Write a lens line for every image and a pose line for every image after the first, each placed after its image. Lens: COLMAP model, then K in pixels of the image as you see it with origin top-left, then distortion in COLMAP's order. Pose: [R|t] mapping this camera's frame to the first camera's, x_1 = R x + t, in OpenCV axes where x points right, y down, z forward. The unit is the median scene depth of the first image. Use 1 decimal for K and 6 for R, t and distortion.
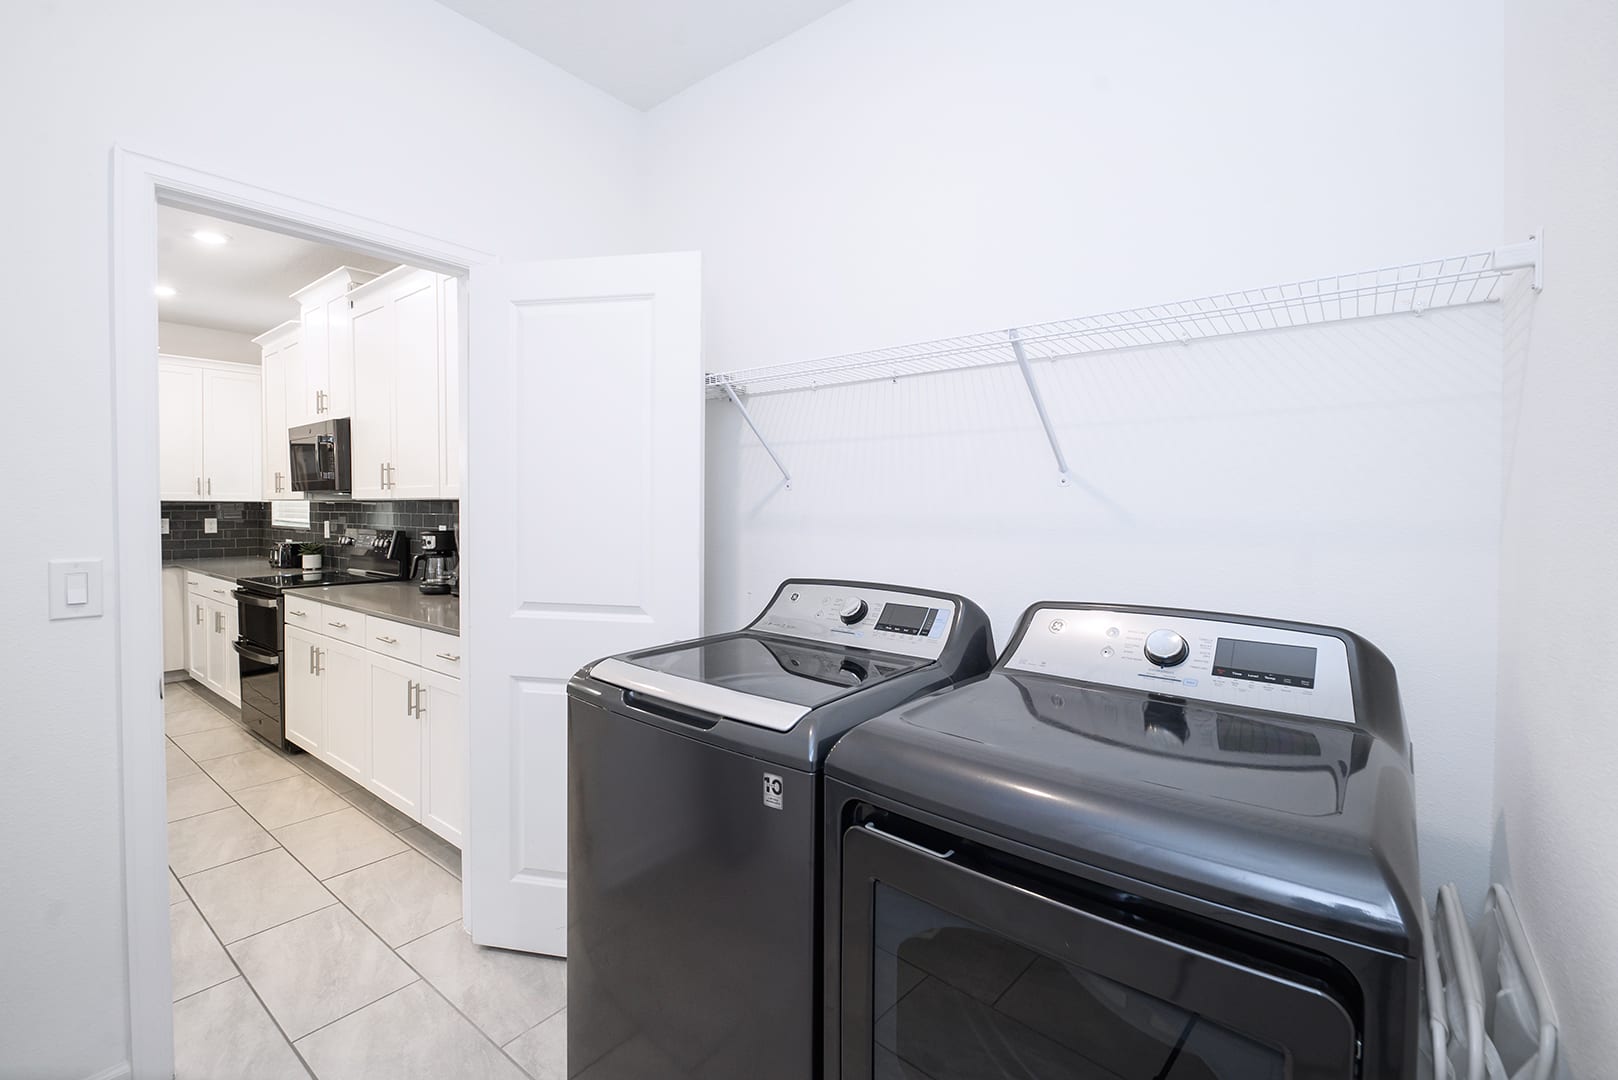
lens RADIAL K [[704.4, 0, 814.3], [0, 704.4, 516.2], [0, 0, 1]] dist [-0.001340, -0.000430]
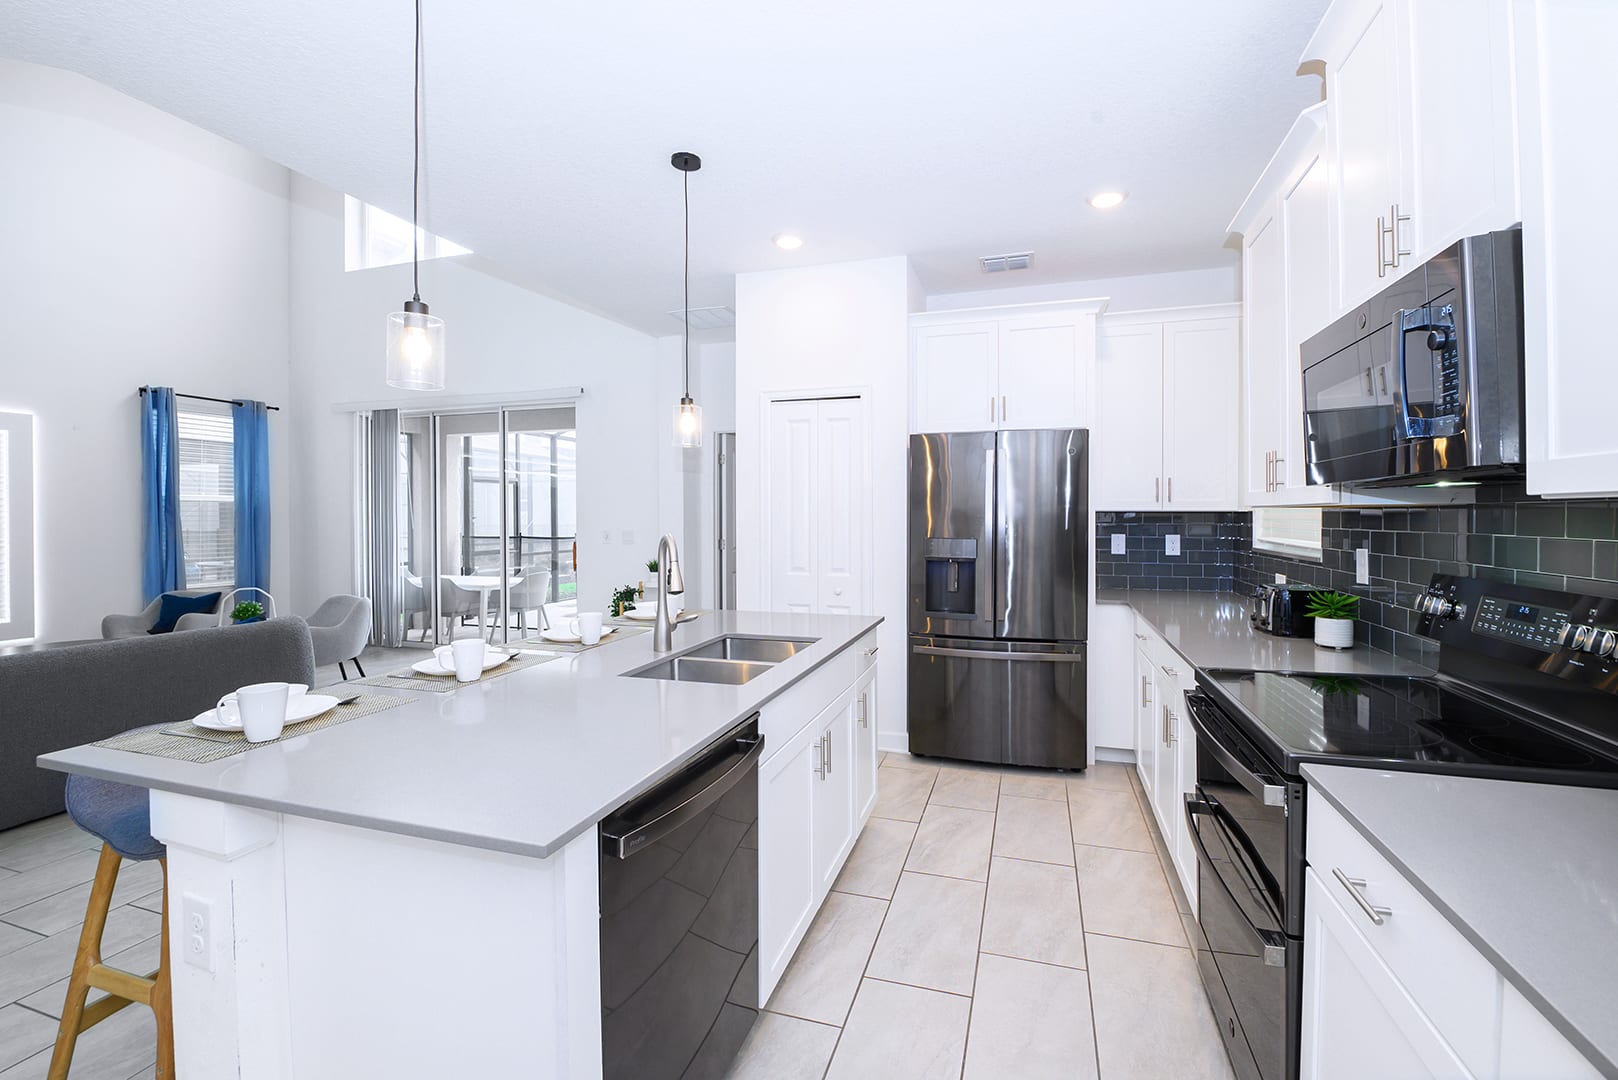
lens RADIAL K [[704.4, 0, 814.3], [0, 704.4, 516.2], [0, 0, 1]] dist [-0.001340, -0.000430]
pose [[0.359119, -0.001057, -0.933291, -0.350050], [-0.013491, 0.999889, -0.006324, -0.007042], [0.933194, 0.014862, 0.359065, 0.439661]]
